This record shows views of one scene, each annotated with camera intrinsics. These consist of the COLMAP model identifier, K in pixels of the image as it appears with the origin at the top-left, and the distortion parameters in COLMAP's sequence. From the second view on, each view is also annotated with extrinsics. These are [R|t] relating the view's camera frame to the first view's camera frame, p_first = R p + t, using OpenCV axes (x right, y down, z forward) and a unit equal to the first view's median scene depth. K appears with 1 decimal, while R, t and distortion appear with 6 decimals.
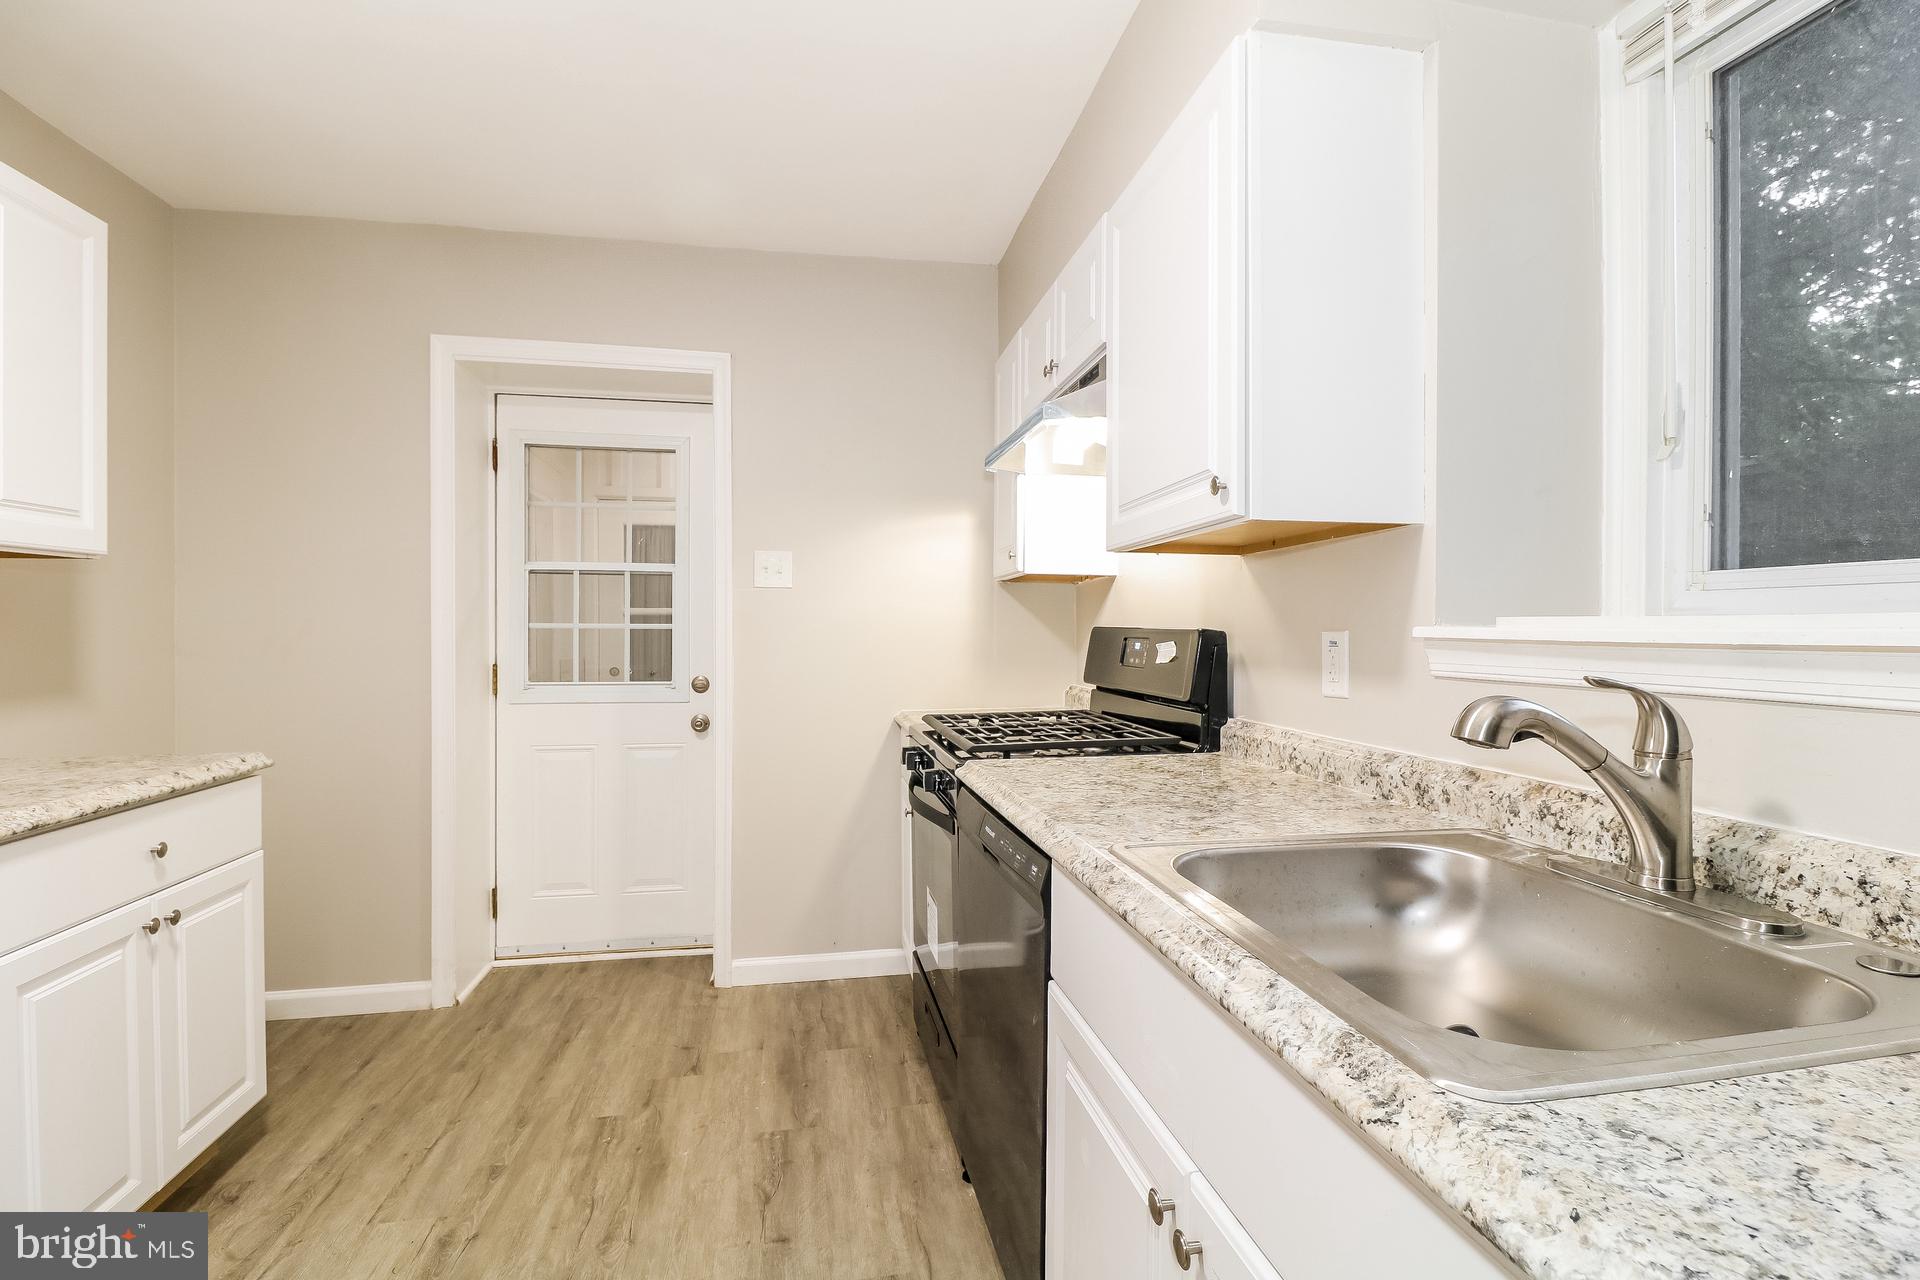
lens RADIAL K [[886.4, 0, 962.4], [0, 886.4, 630.3], [0, 0, 1]] dist [0.001562, -0.011897]
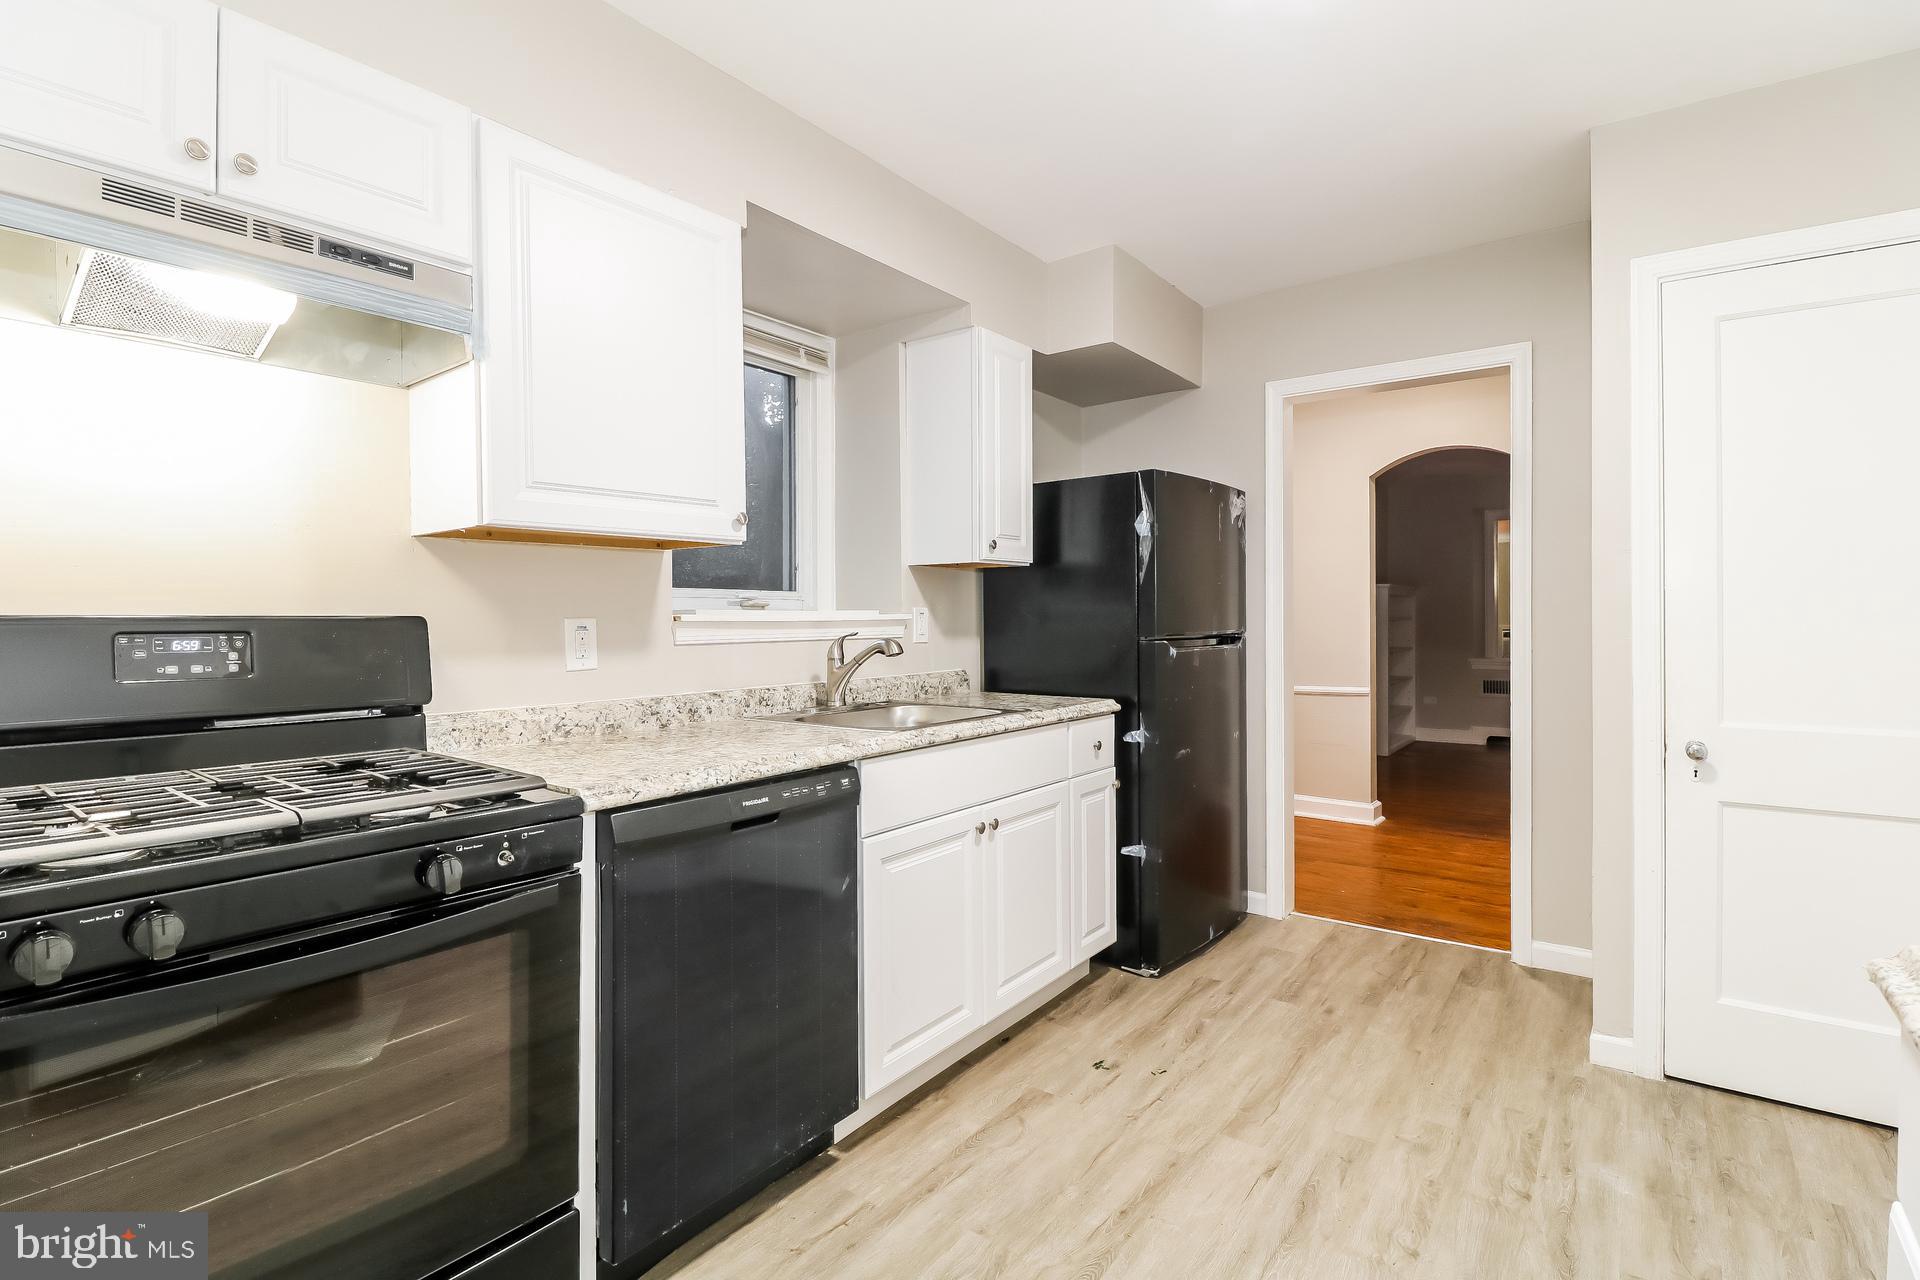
lens RADIAL K [[896.1, 0, 966.6], [0, 896.1, 647.9], [0, 0, 1]] dist [-0.000225, -0.022803]
pose [[-0.675327, -0.021852, 0.737195, -1.025353], [0.006279, 0.999354, 0.035375, 0.001645], [-0.737492, 0.028519, -0.674754, 1.663749]]
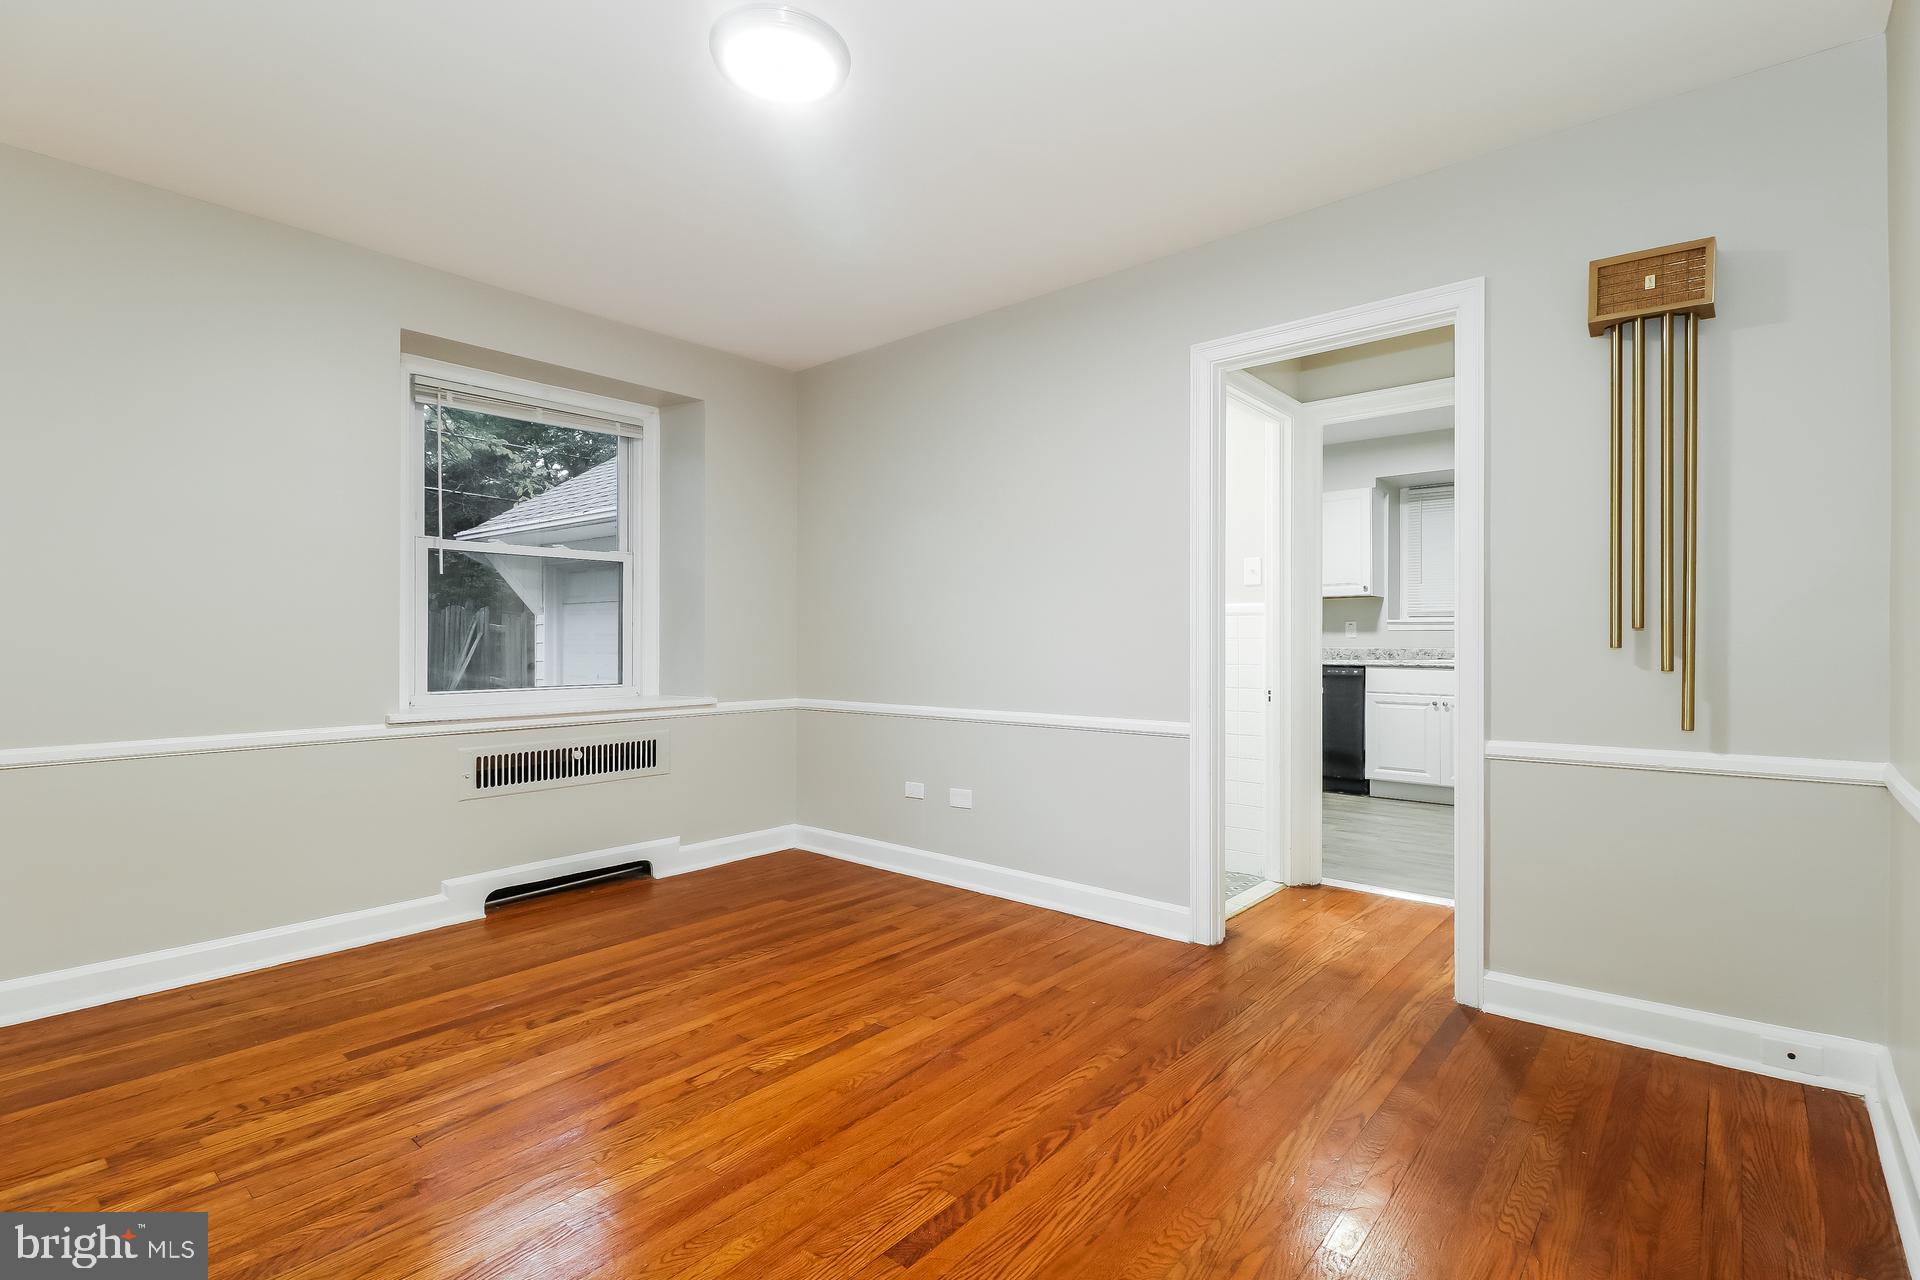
lens RADIAL K [[886.4, 0, 962.4], [0, 886.4, 630.3], [0, 0, 1]] dist [0.001562, -0.011897]
pose [[0.775075, 0.011823, 0.631759, -3.924396], [-0.005212, 0.999911, -0.012319, 0.114469], [-0.631848, 0.006255, 0.775067, -1.116778]]
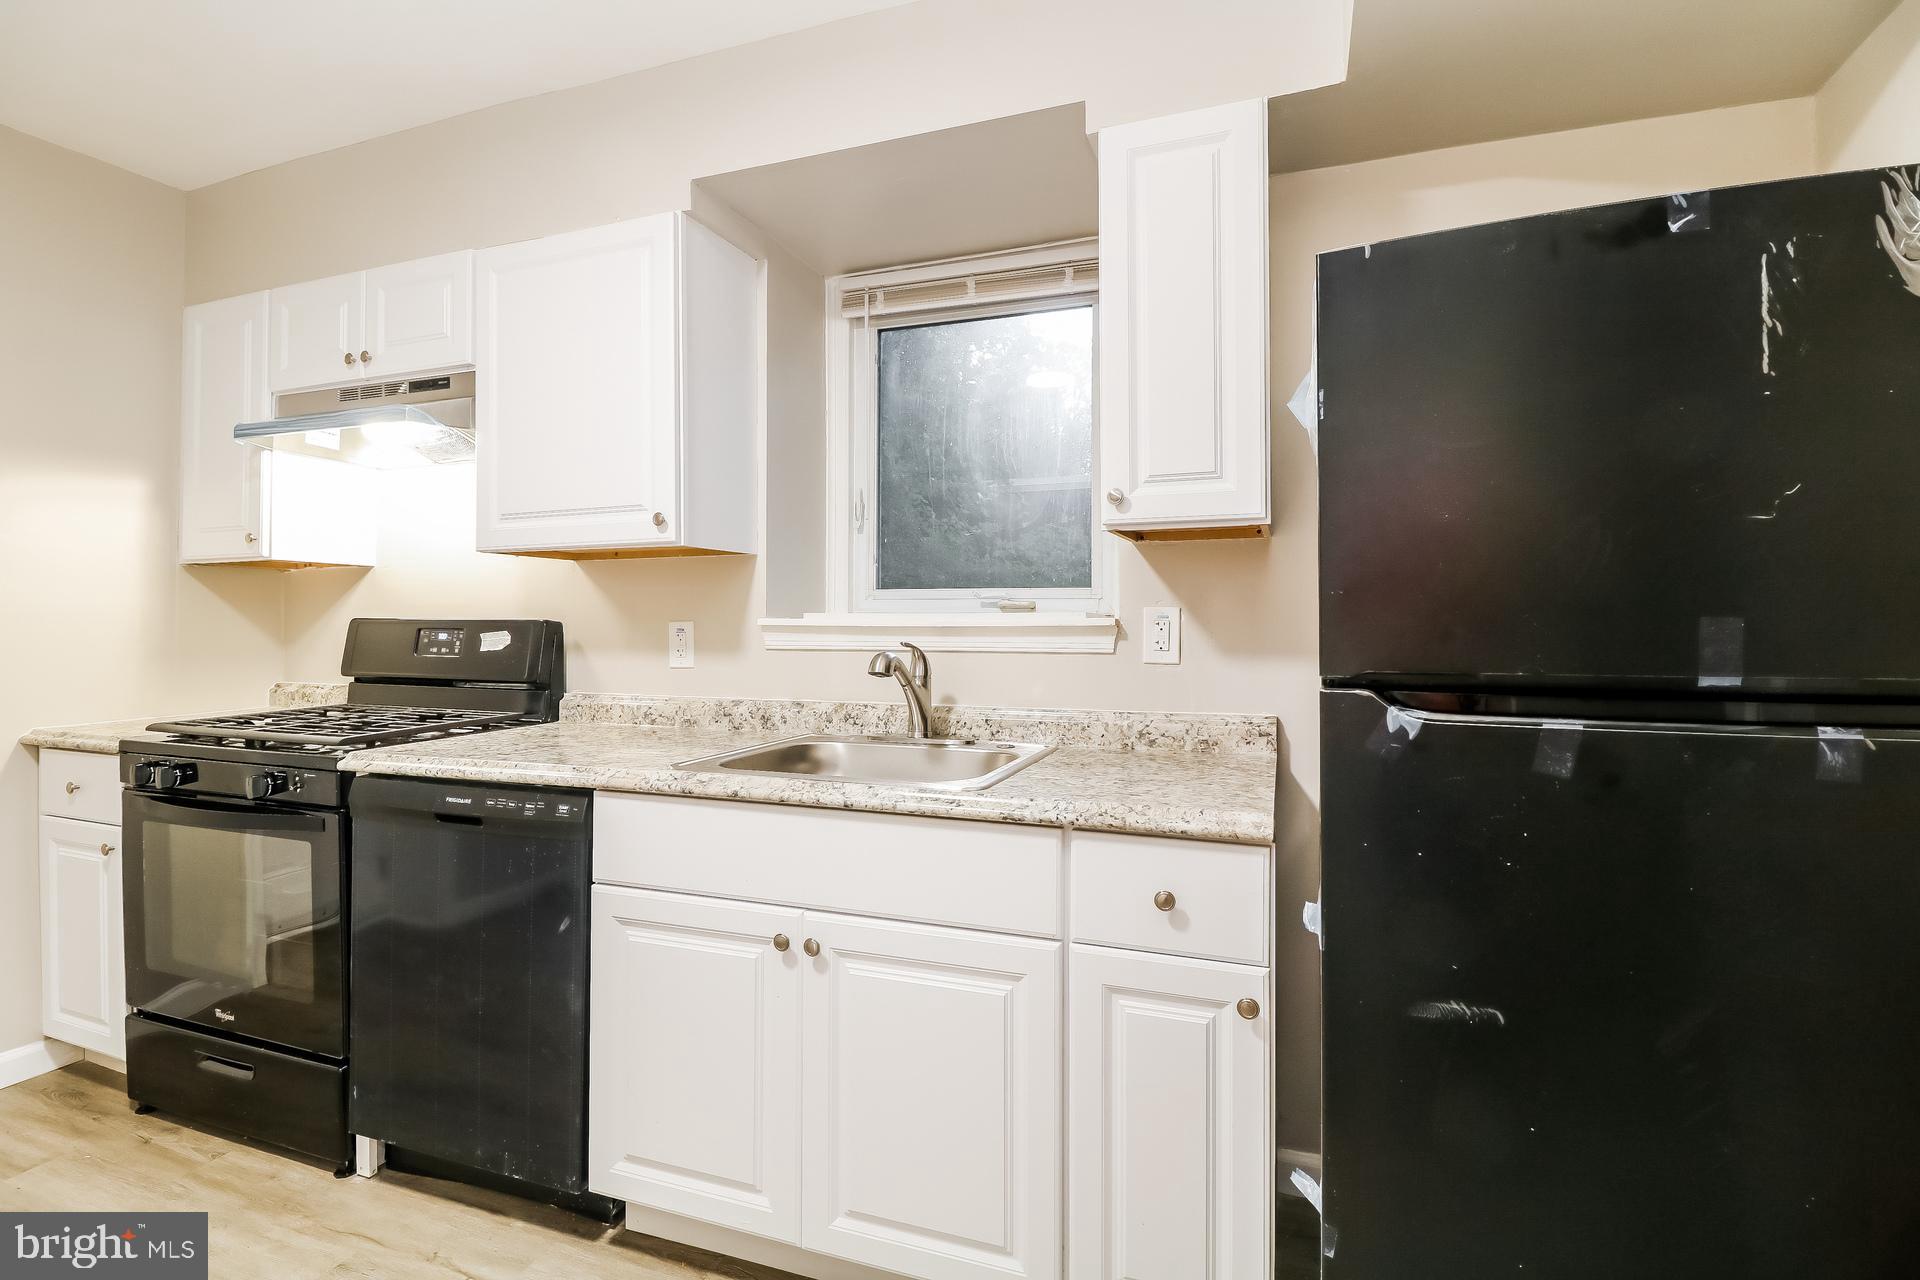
lens RADIAL K [[886.4, 0, 962.4], [0, 886.4, 630.3], [0, 0, 1]] dist [0.001562, -0.011897]
pose [[0.505118, -0.009705, 0.862996, -0.664453], [0.001683, 0.999946, 0.010260, 0.001217], [-0.863049, -0.003730, 0.505107, -0.127060]]
